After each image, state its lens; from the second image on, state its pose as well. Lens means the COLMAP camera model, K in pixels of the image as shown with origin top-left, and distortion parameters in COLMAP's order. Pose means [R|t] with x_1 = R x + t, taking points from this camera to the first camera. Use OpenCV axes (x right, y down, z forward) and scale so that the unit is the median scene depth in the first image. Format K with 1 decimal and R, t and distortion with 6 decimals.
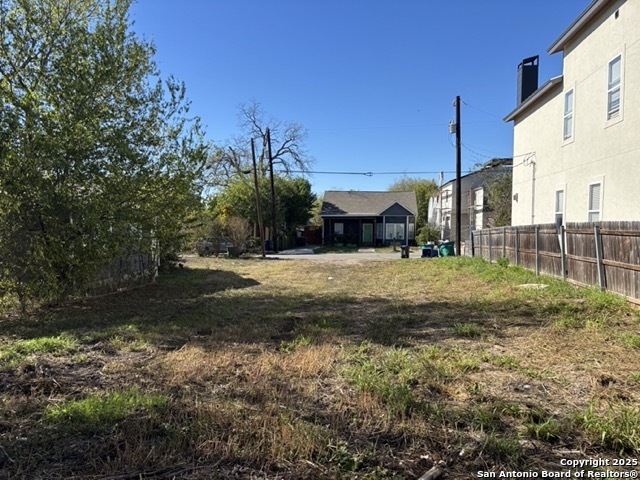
lens RADIAL K [[472.7, 0, 319.6], [0, 472.7, 249.8], [0, 0, 1]] dist [0.046230, -0.057442]
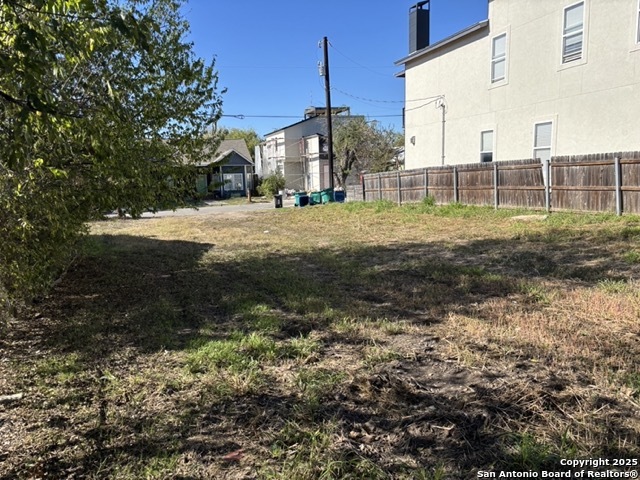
lens RADIAL K [[472.7, 0, 319.6], [0, 472.7, 249.8], [0, 0, 1]] dist [0.046230, -0.057442]
pose [[0.893331, -0.101234, 0.437848, -0.175682], [0.057937, 0.992110, 0.111176, 0.000719], [-0.445649, -0.073950, 0.892148, 0.096122]]
